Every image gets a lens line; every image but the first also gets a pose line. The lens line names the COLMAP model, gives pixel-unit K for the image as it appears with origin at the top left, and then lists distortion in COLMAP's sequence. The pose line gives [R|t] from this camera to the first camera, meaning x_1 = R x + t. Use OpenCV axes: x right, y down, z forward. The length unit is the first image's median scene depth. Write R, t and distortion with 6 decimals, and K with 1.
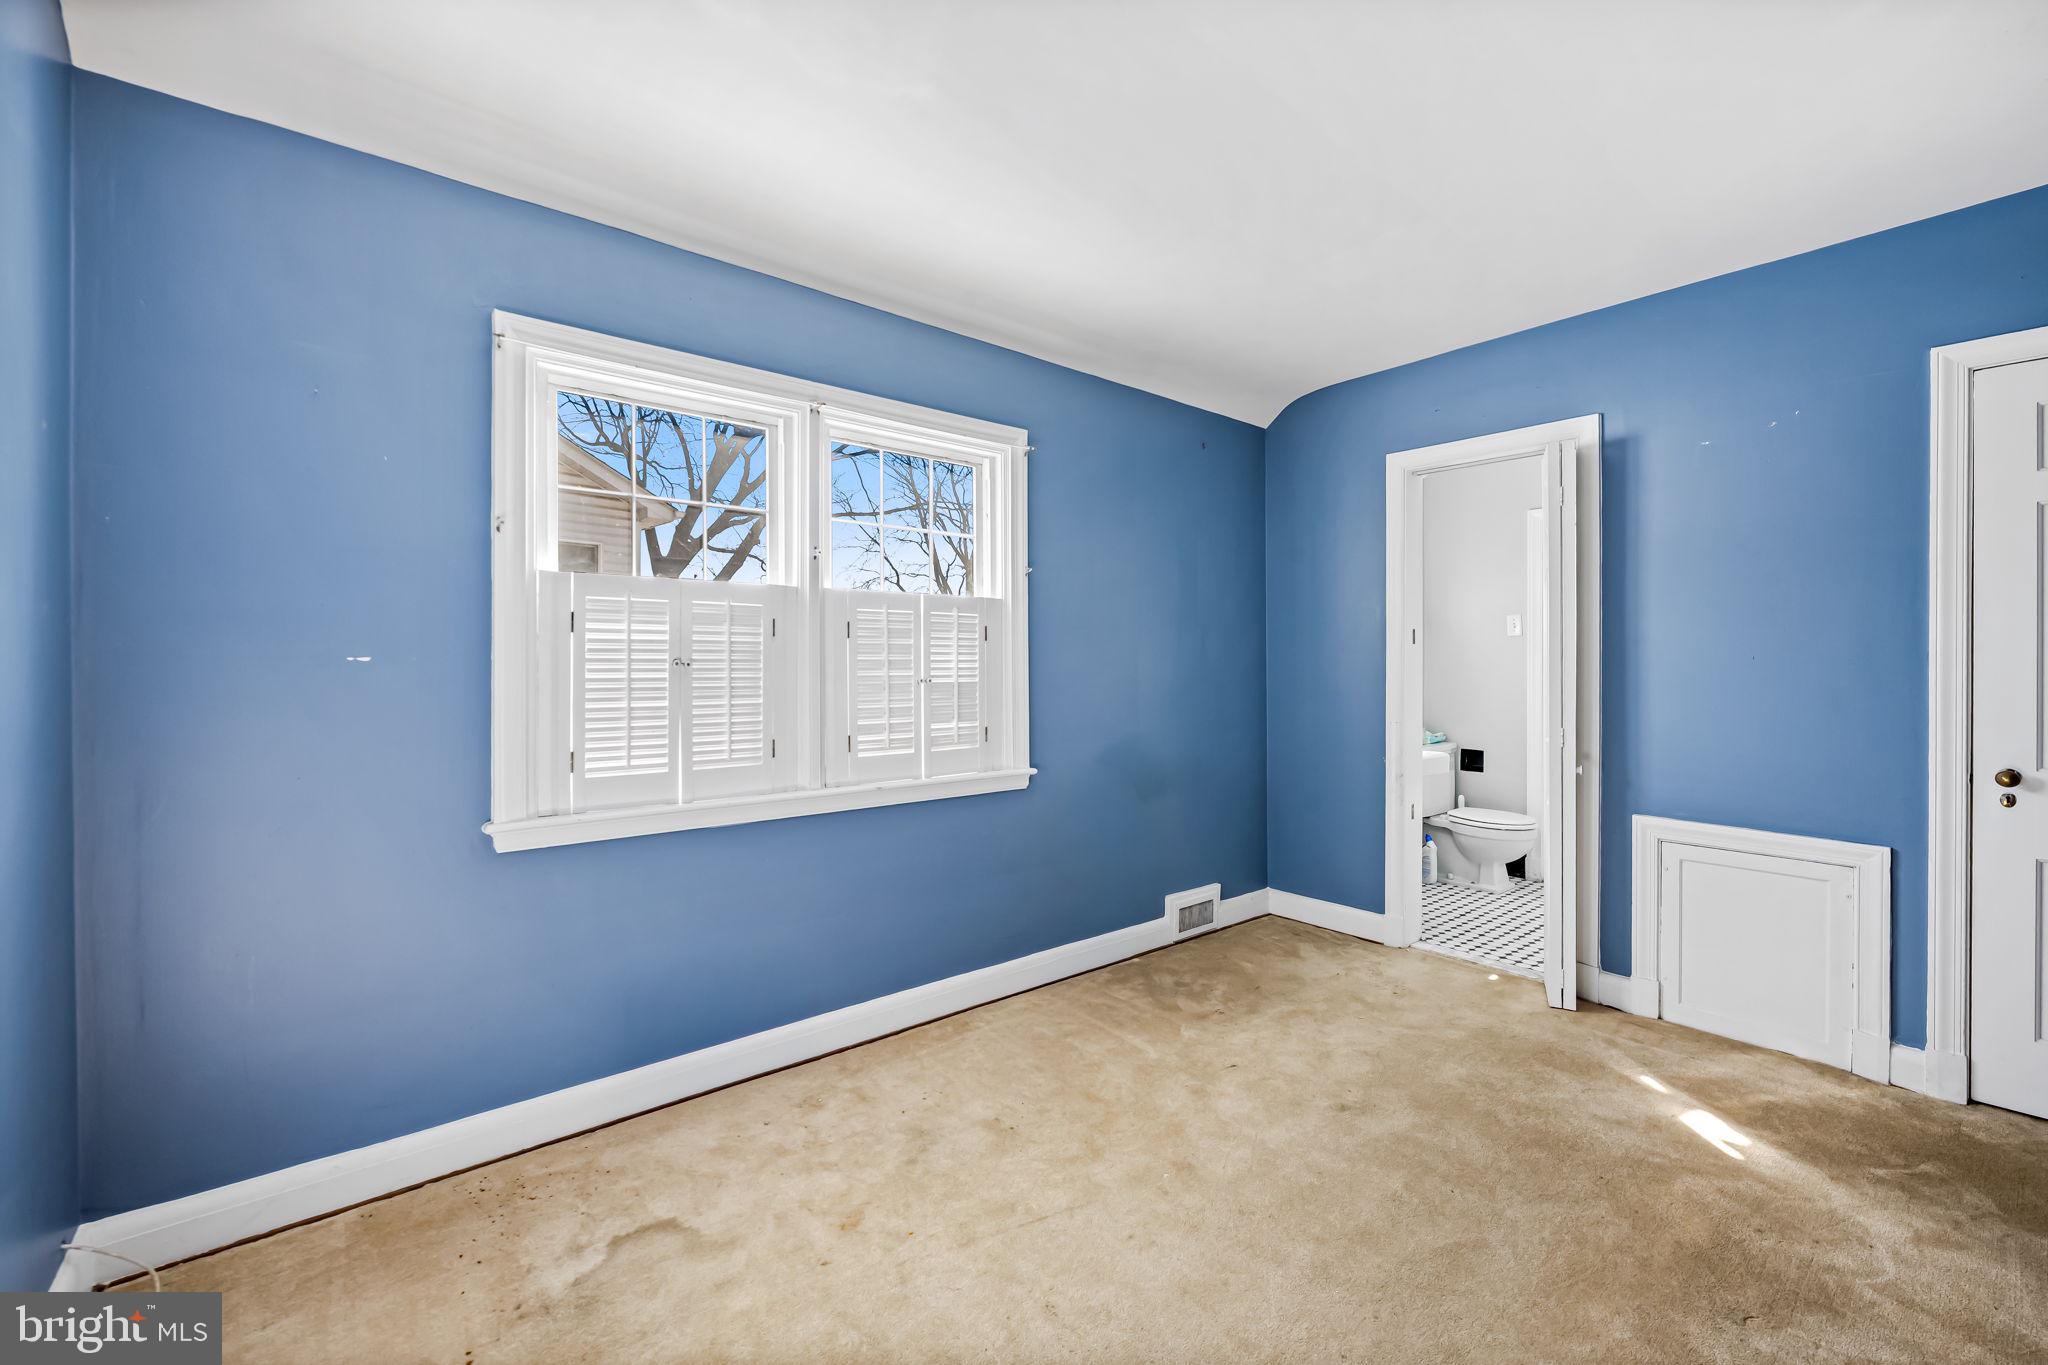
lens RADIAL K [[827.5, 0, 1022.1], [0, 827.5, 653.3], [0, 0, 1]] dist [-0.010058, -0.000182]
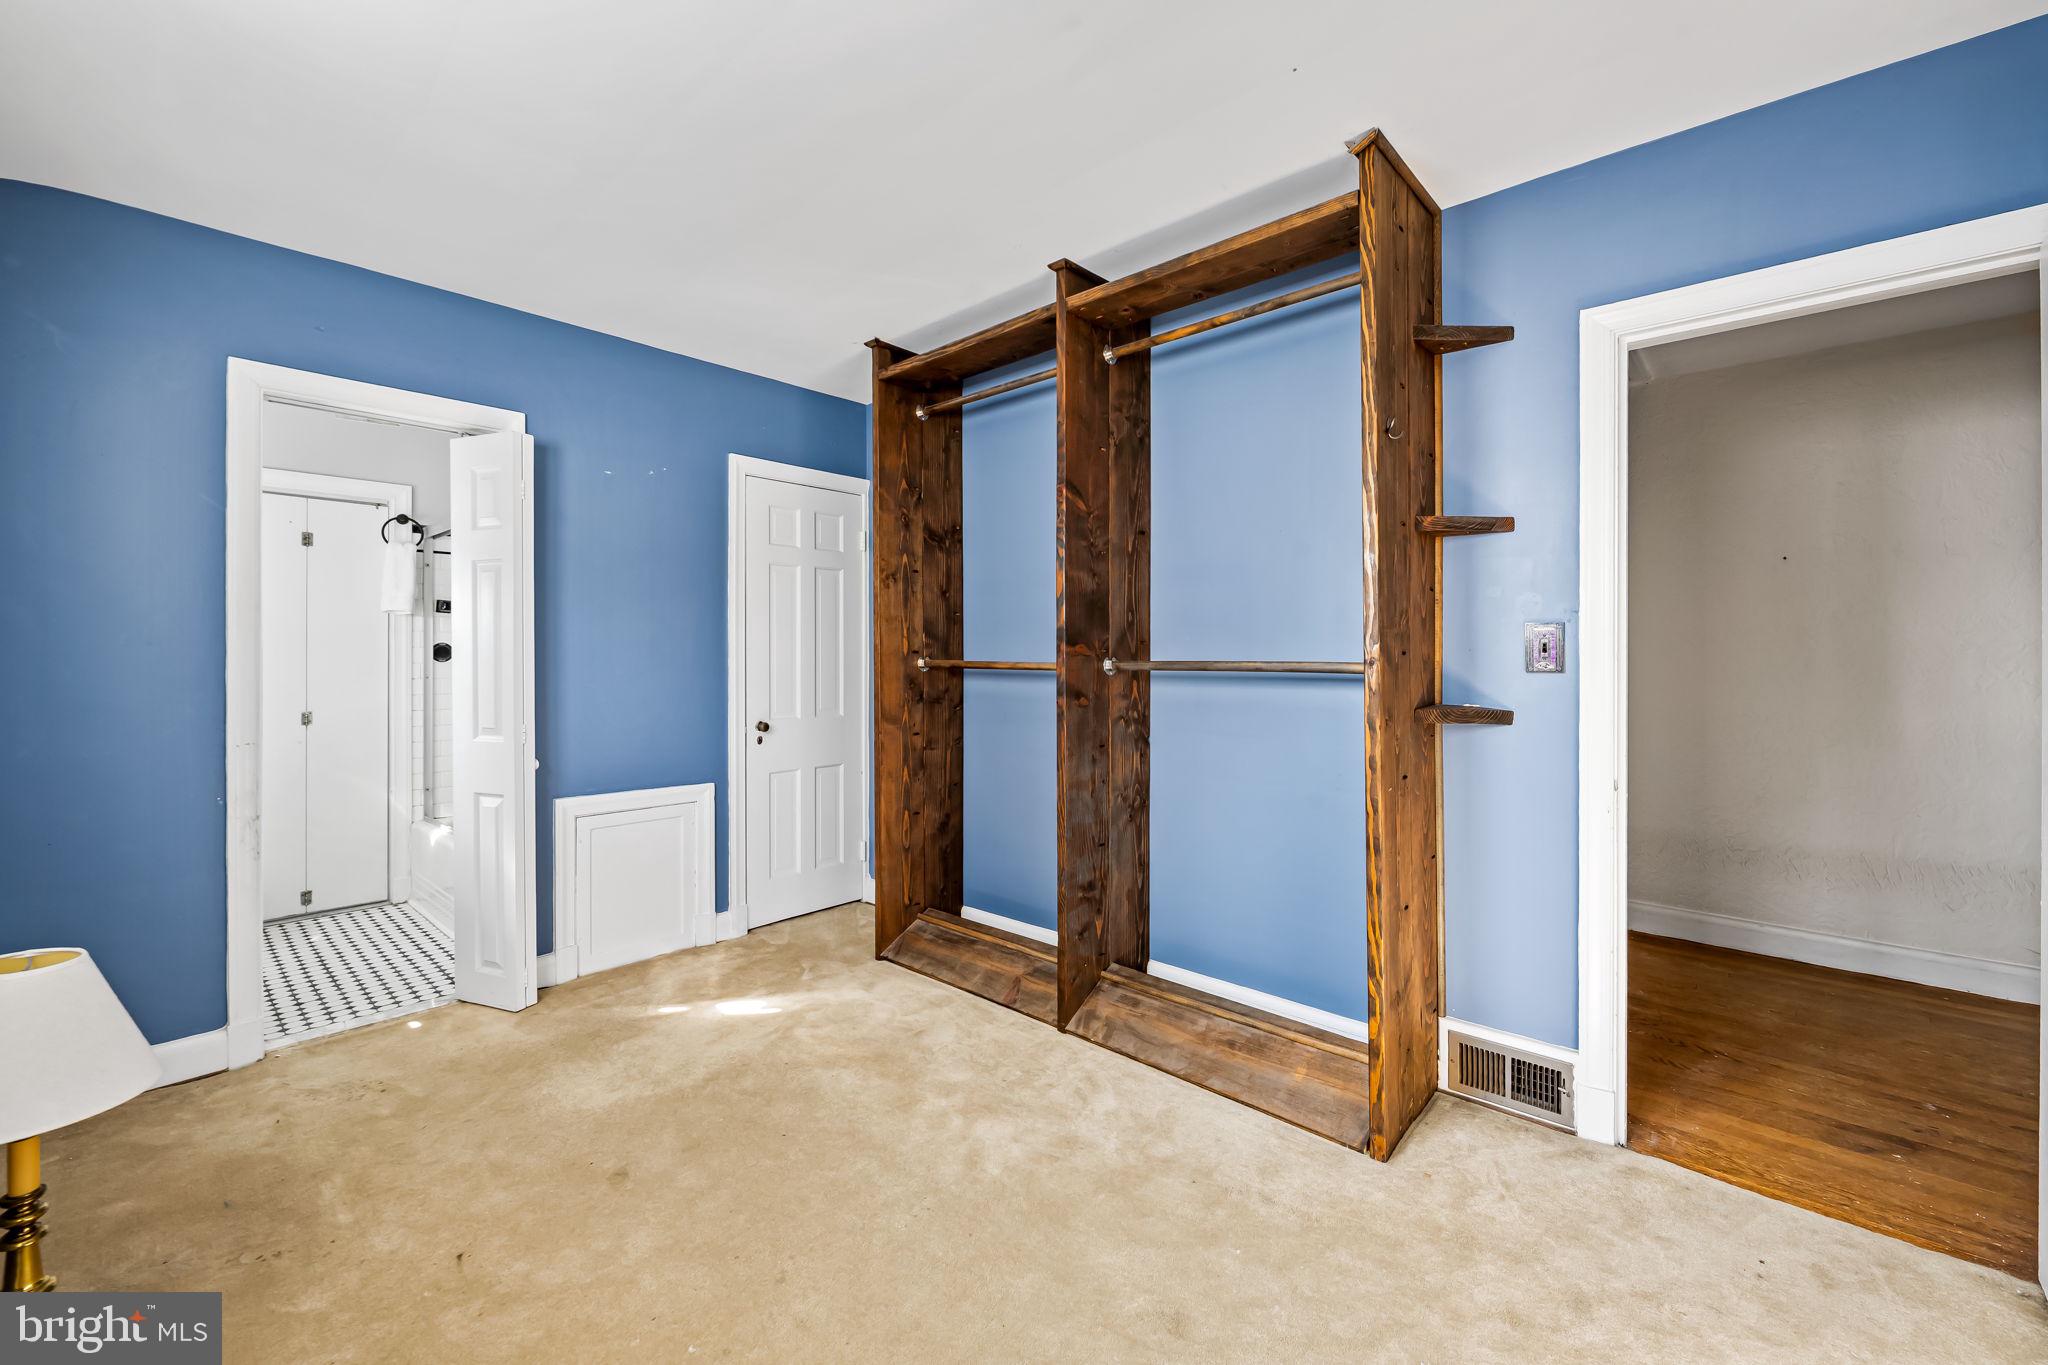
lens RADIAL K [[827.5, 0, 1022.1], [0, 827.5, 653.3], [0, 0, 1]] dist [-0.010058, -0.000182]
pose [[-0.147259, 0.001004, 0.989097, -0.436596], [-0.010186, 0.999945, -0.002532, 0.001259], [-0.989045, -0.010448, -0.147241, 0.590889]]
